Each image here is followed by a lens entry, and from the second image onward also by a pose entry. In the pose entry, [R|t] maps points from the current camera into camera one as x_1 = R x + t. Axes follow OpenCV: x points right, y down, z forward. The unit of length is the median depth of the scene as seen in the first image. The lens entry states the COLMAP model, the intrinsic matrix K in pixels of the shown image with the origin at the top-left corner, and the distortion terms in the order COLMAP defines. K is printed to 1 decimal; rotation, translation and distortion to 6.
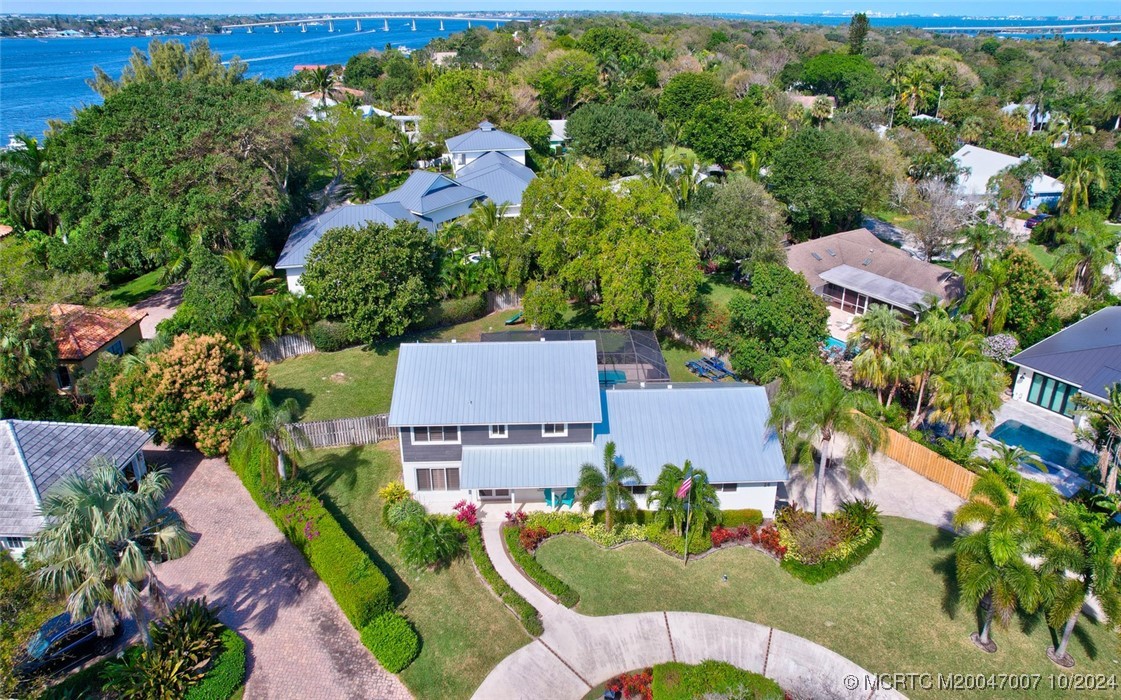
lens RADIAL K [[724.8, 0, 560.7], [0, 724.8, 299.1], [0, 0, 1]] dist [-0.068215, 0.067060]
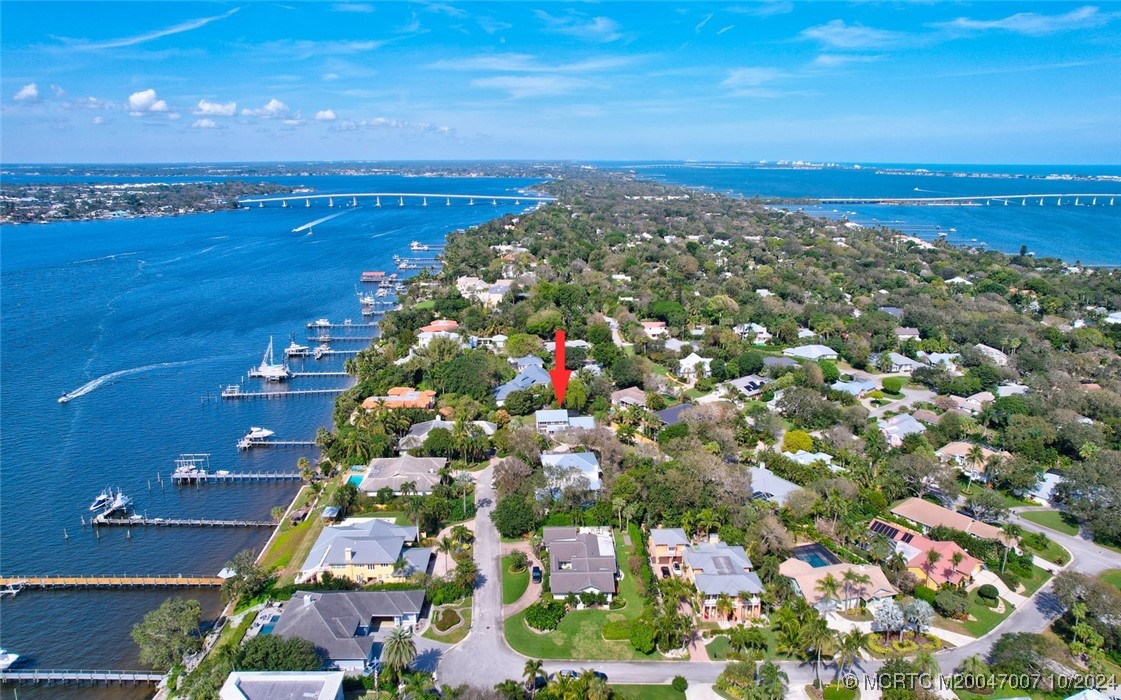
lens RADIAL K [[708.8, 0, 560.5], [0, 708.8, 350.0], [0, 0, 1]] dist [-0.083304, 0.051513]
pose [[0.998218, -0.014599, 0.057854, -0.374554], [0.021226, 0.993064, -0.115647, 0.268711], [-0.055765, 0.116668, 0.991604, -5.430936]]
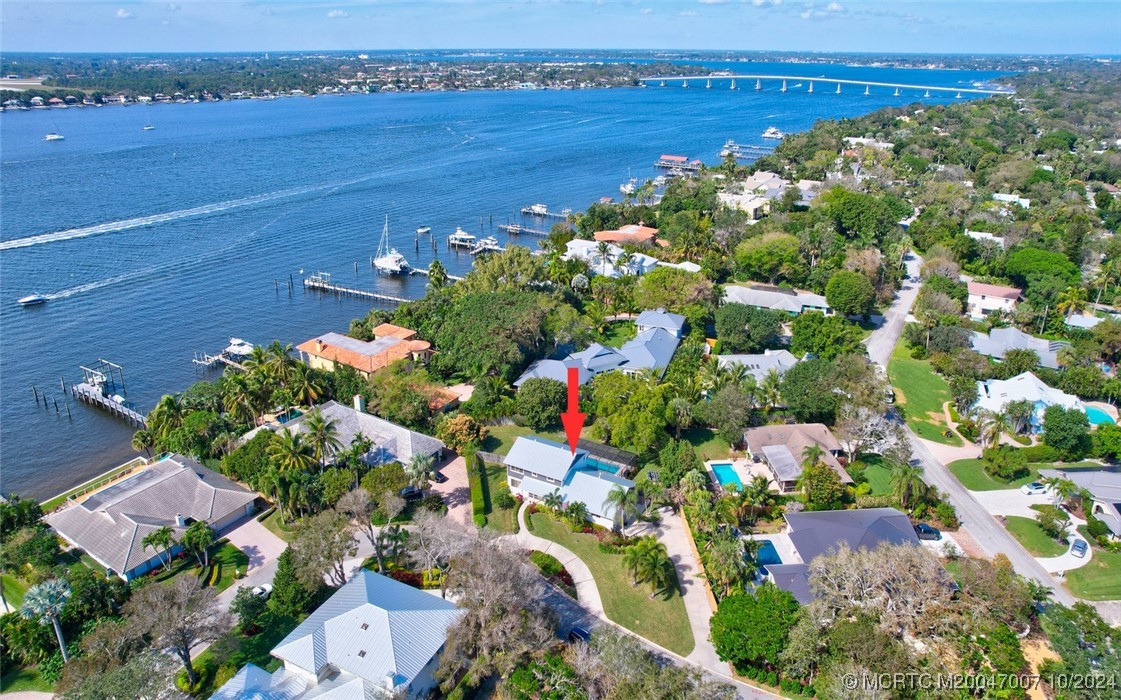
lens RADIAL K [[708.8, 0, 560.5], [0, 708.8, 350.0], [0, 0, 1]] dist [-0.083304, 0.051513]
pose [[0.857986, 0.204484, -0.471218, 1.279047], [-0.192082, 0.978518, 0.074885, -0.562651], [0.476408, 0.026263, 0.878832, -1.545542]]
